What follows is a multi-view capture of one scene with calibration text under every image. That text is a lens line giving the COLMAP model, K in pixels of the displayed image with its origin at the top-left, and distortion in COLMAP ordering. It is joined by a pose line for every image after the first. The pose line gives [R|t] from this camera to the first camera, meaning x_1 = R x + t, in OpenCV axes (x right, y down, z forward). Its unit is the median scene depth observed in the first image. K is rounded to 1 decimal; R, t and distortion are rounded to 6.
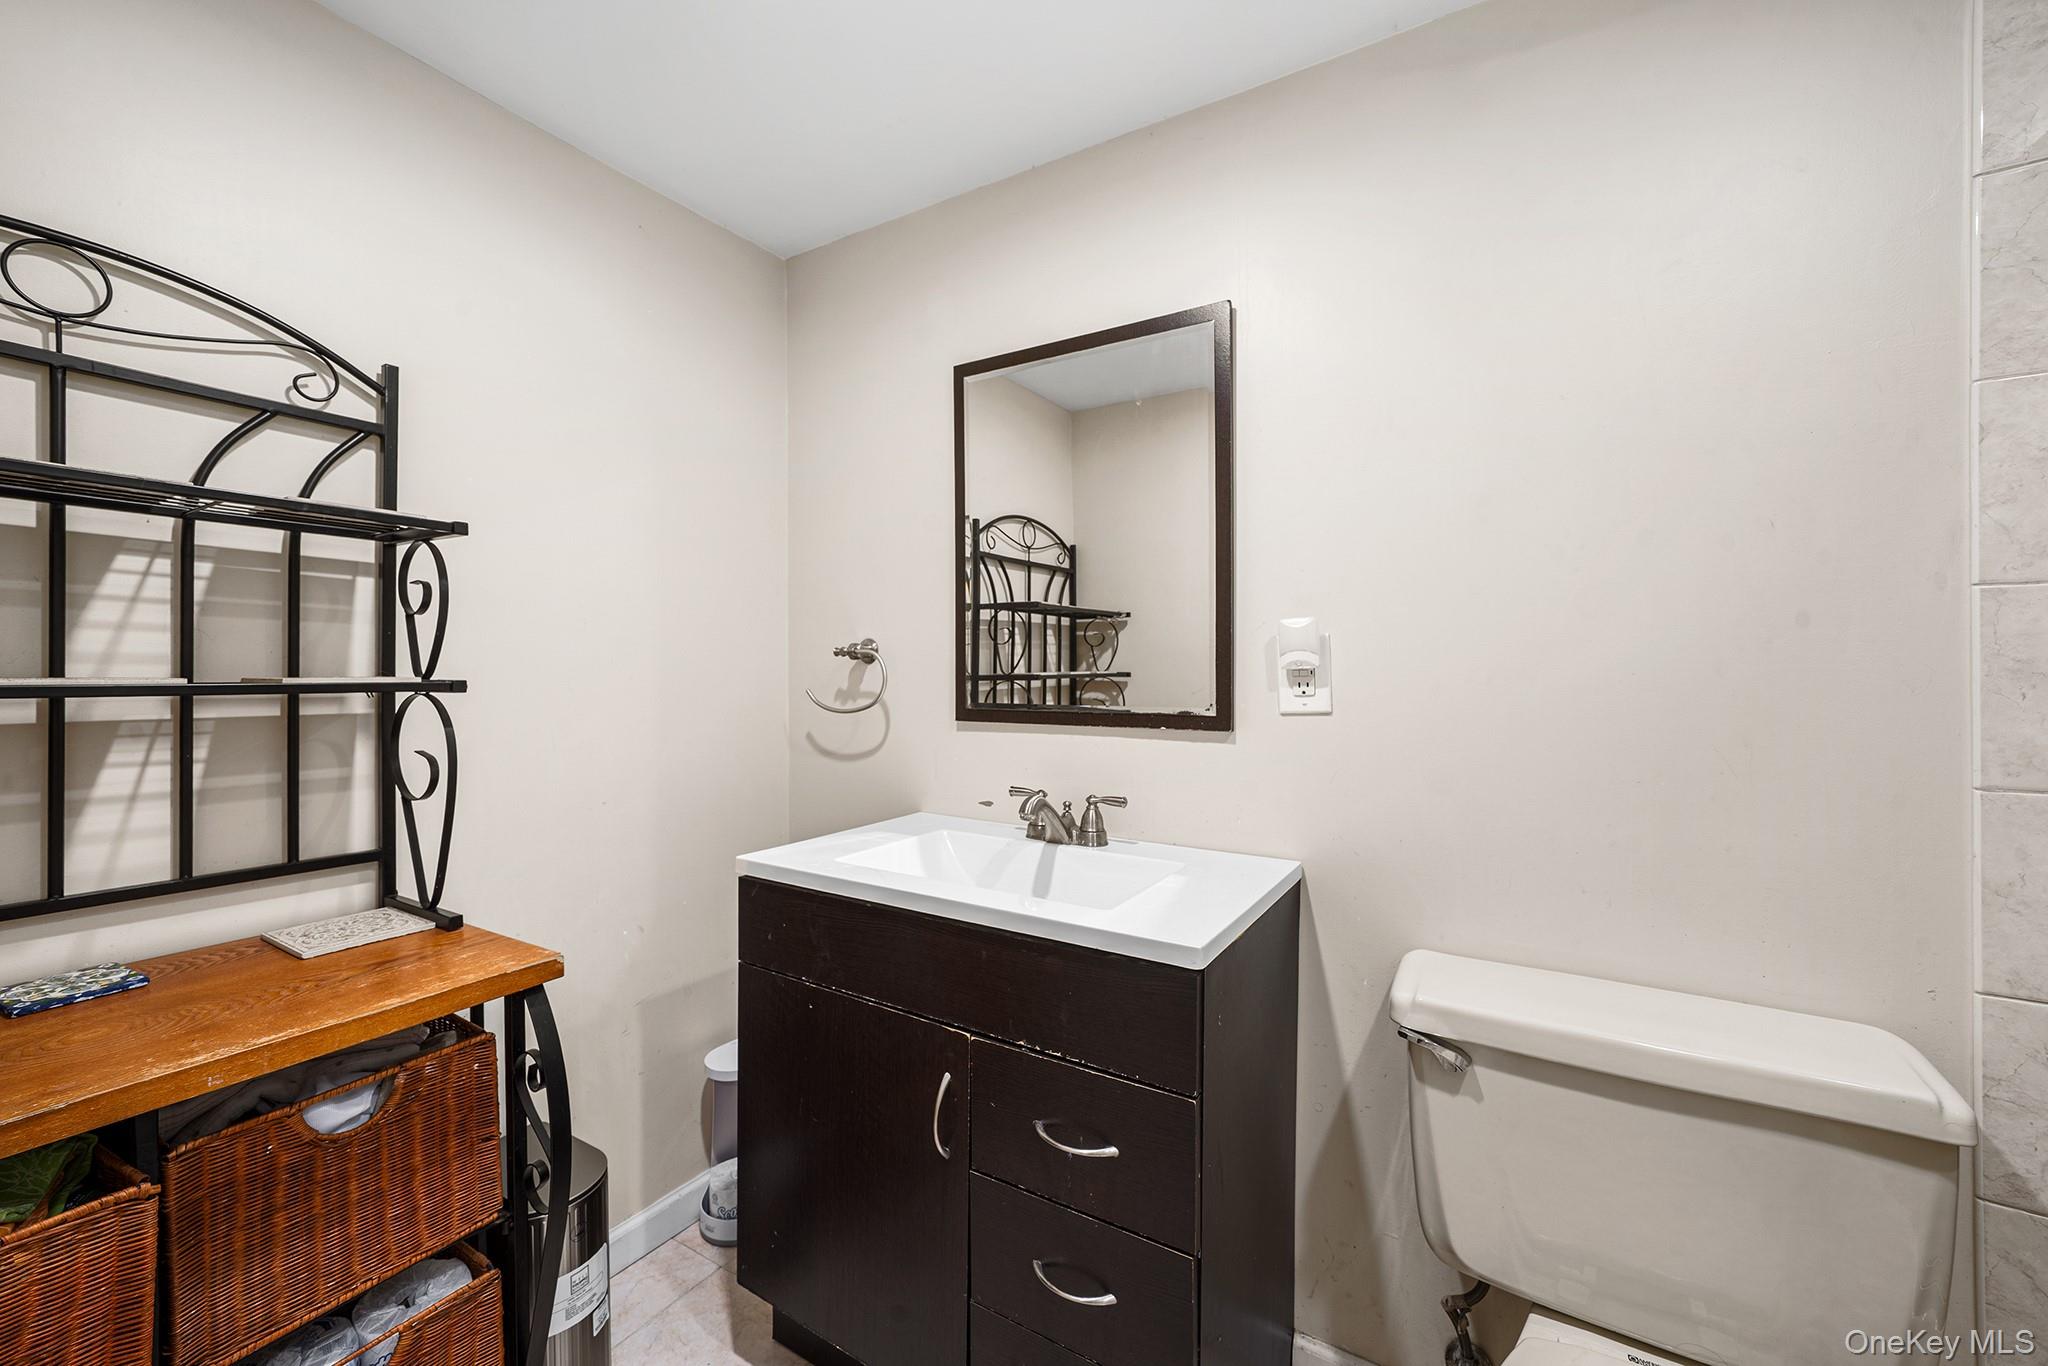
lens RADIAL K [[818.3, 0, 1016.3], [0, 818.3, 666.8], [0, 0, 1]] dist [-0.001621, -0.000124]
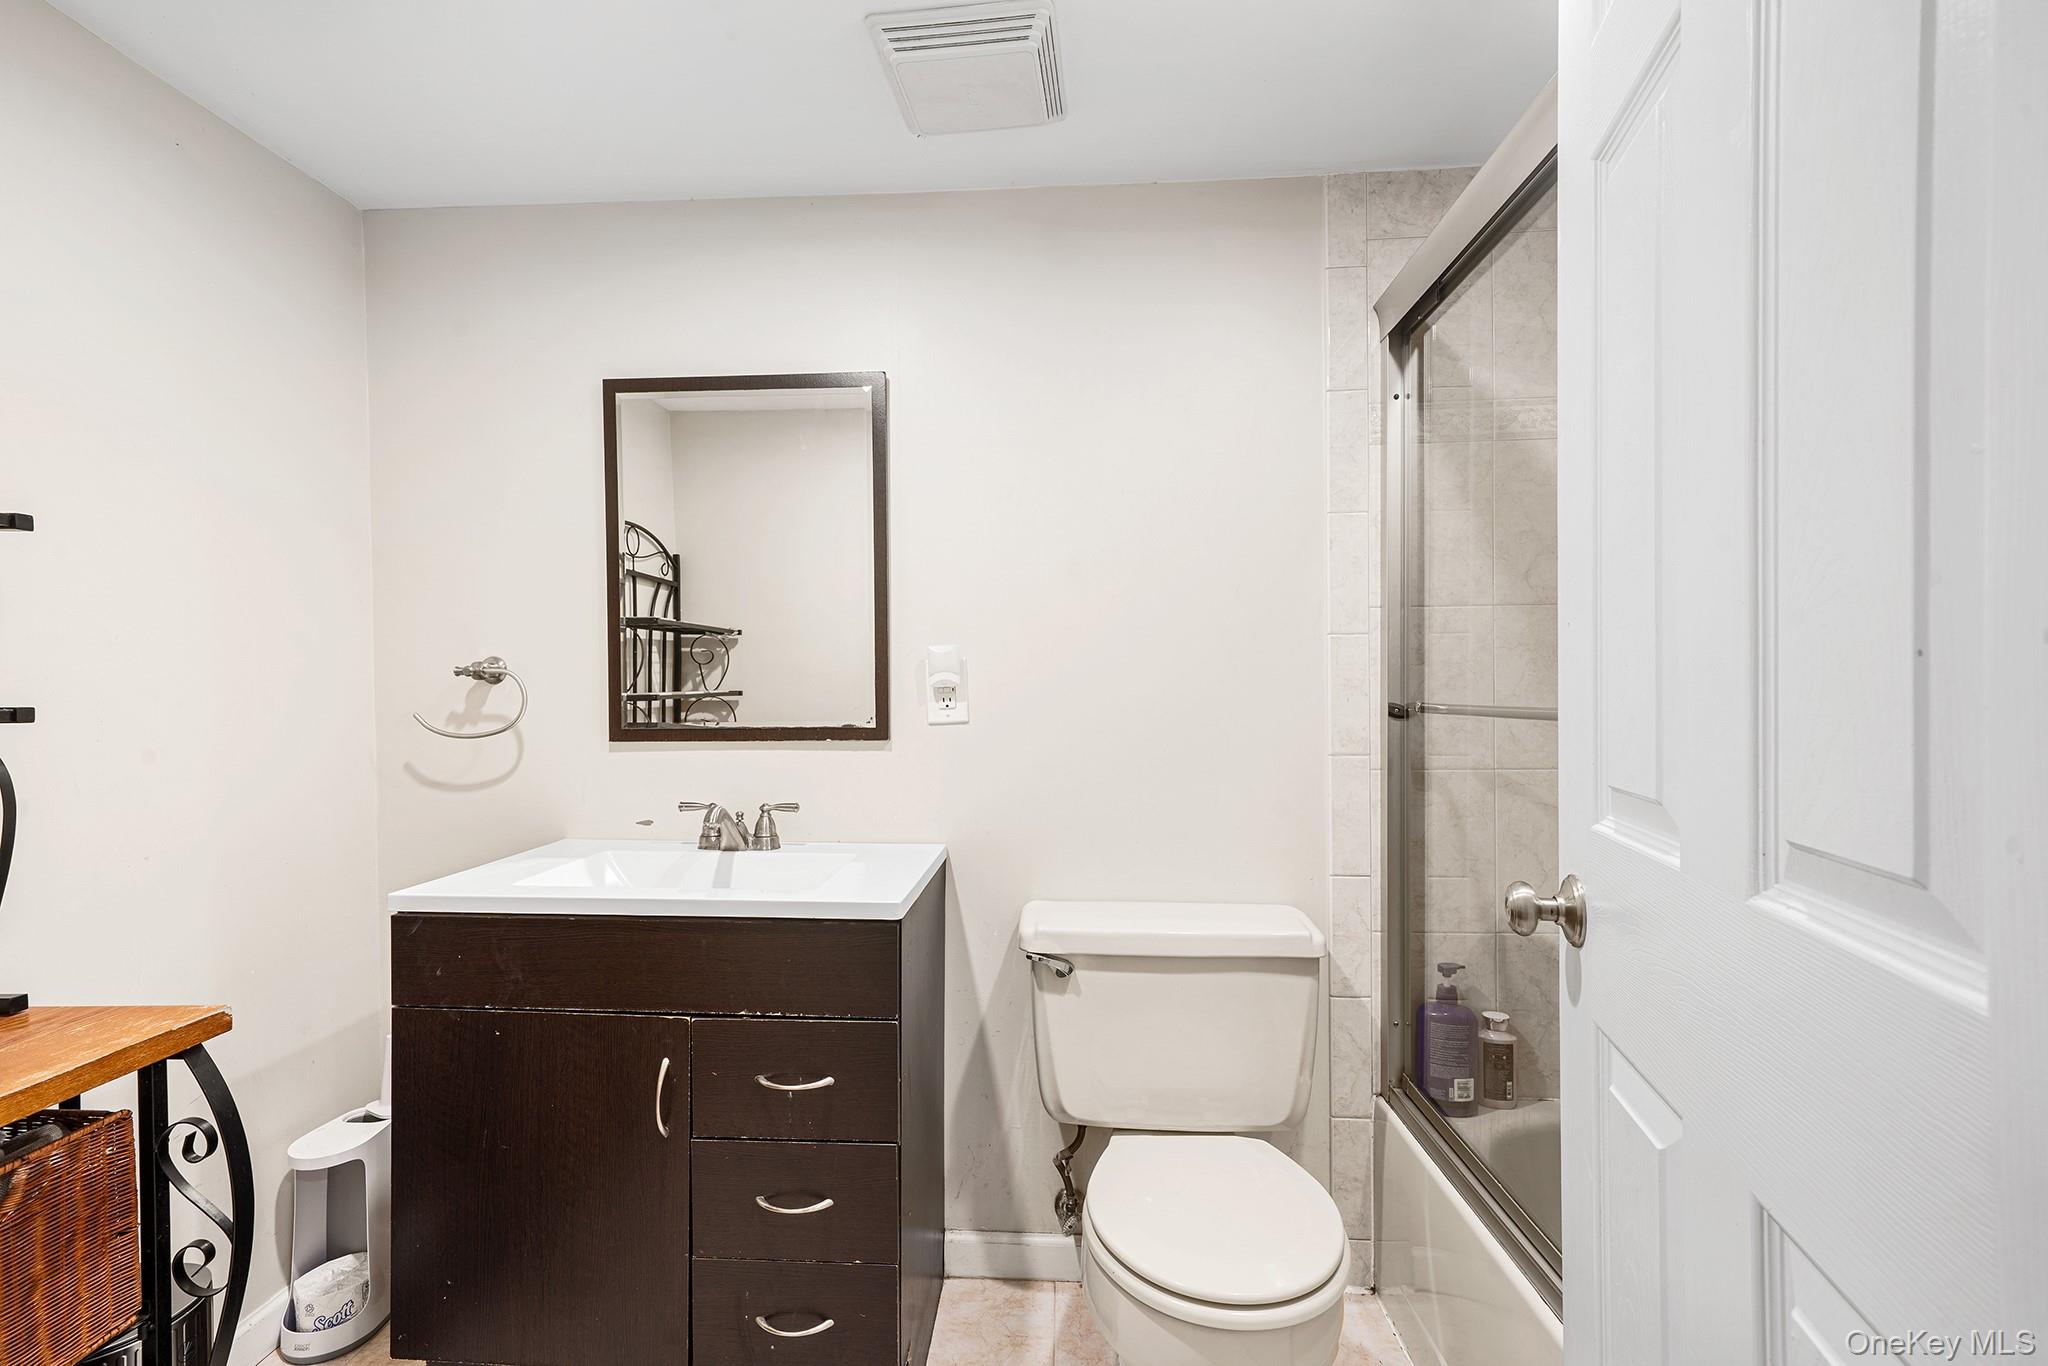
lens RADIAL K [[908.9, 0, 1024.0], [0, 908.9, 683.0], [0, 0, 1]] dist [0.038078, 0.000184]
pose [[0.875057, -0.004411, 0.483999, -0.196494], [0.005231, 0.999986, -0.000343, -0.001810], [-0.483991, 0.002832, 0.875069, -0.236049]]
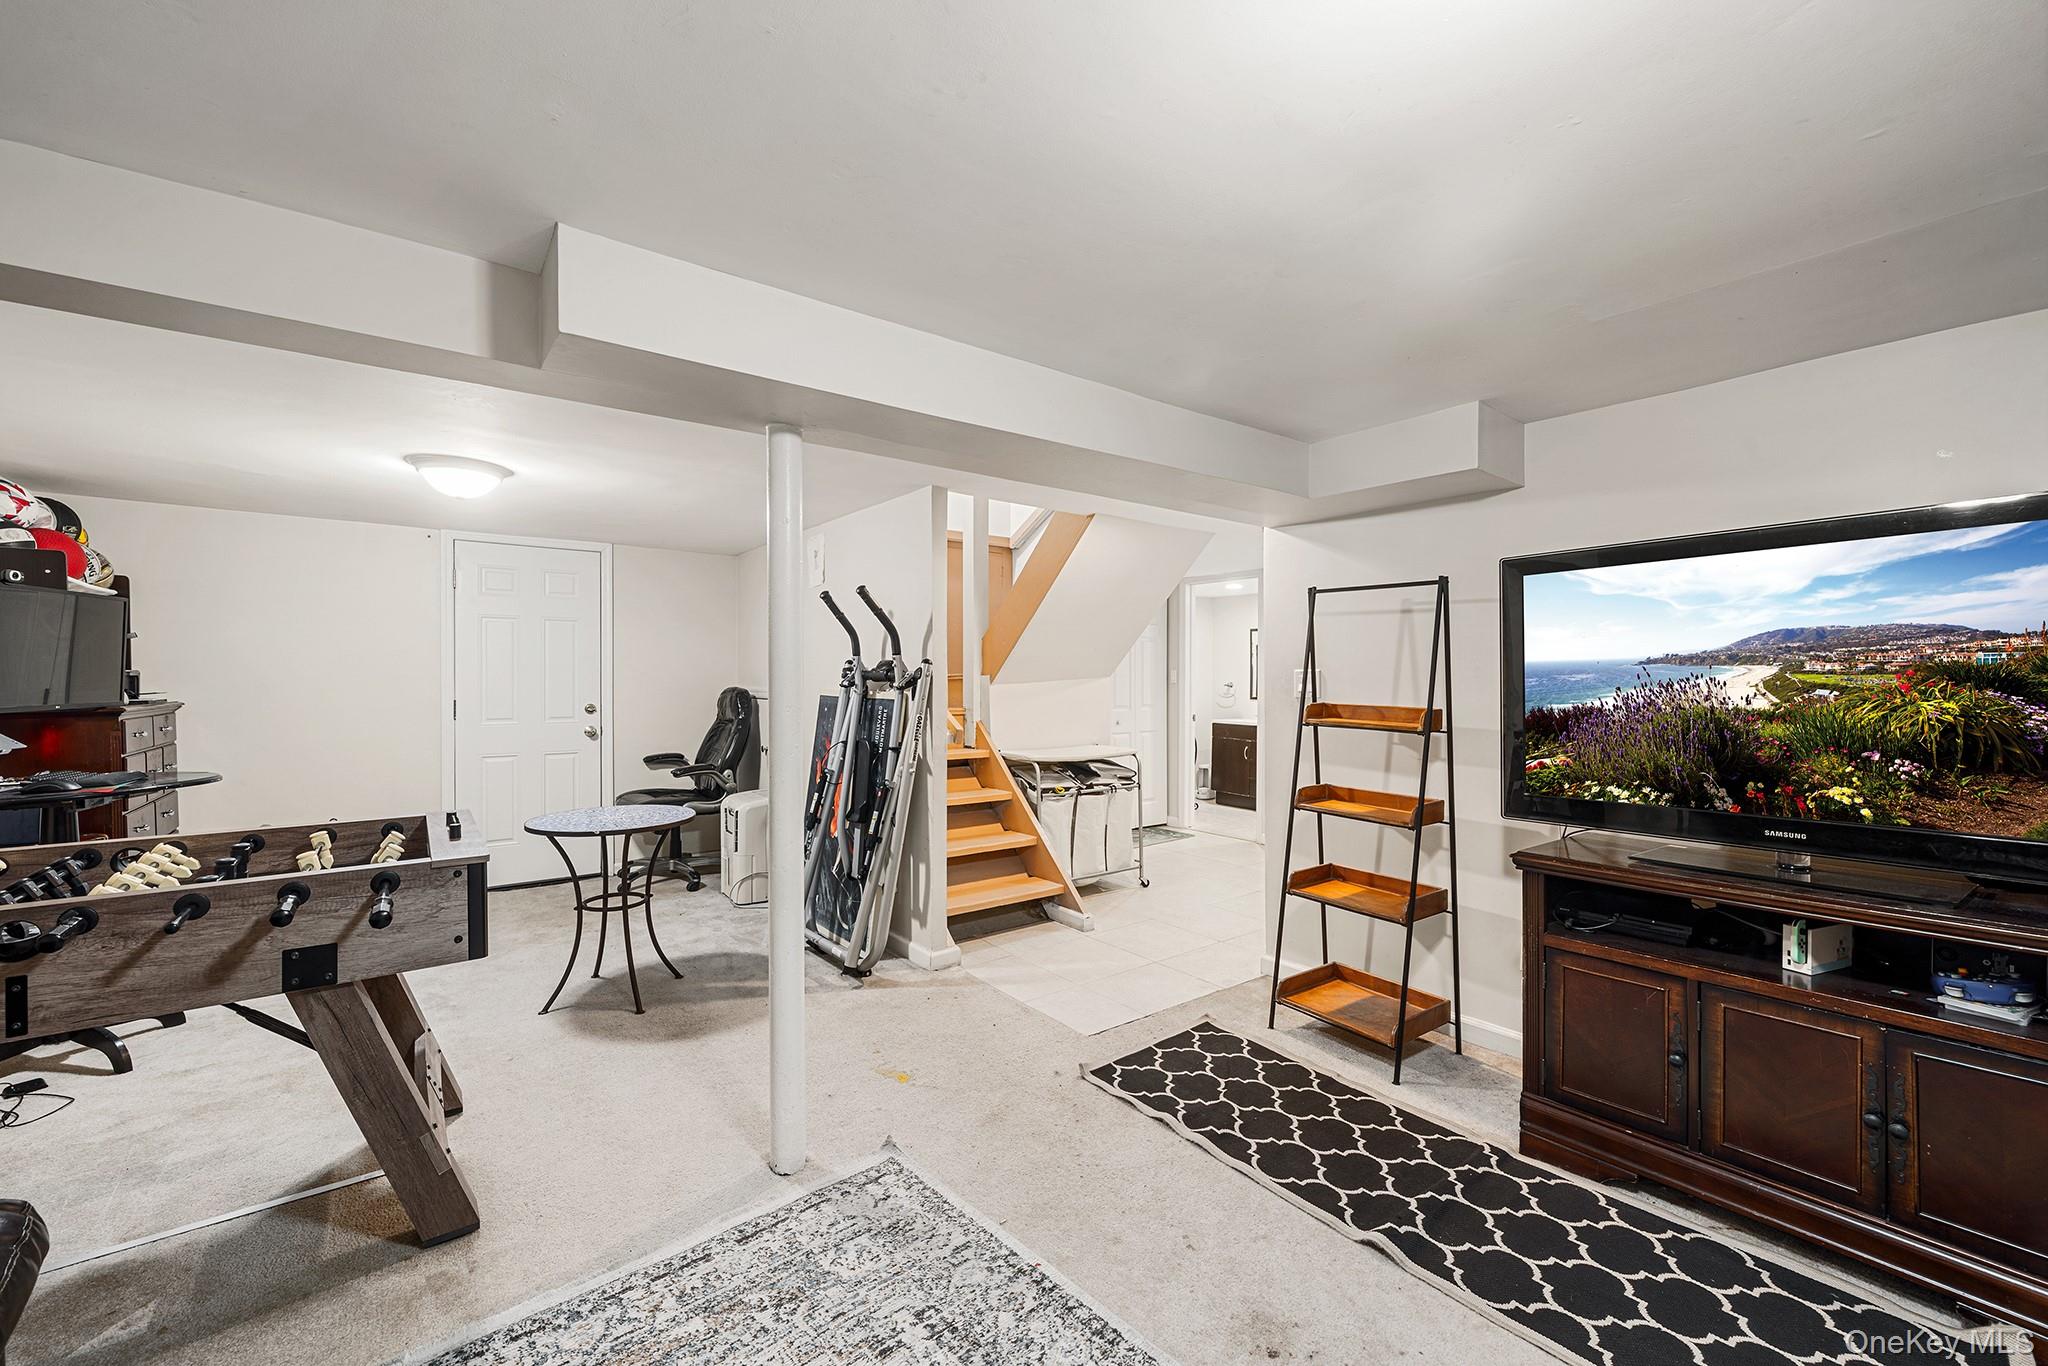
lens RADIAL K [[818.3, 0, 1016.3], [0, 818.3, 666.8], [0, 0, 1]] dist [-0.001621, -0.000124]
pose [[0.934422, -0.008374, -0.356070, 0.400612], [0.007238, 0.999964, -0.004523, -0.115451], [0.356095, 0.001649, 0.934448, -4.506849]]
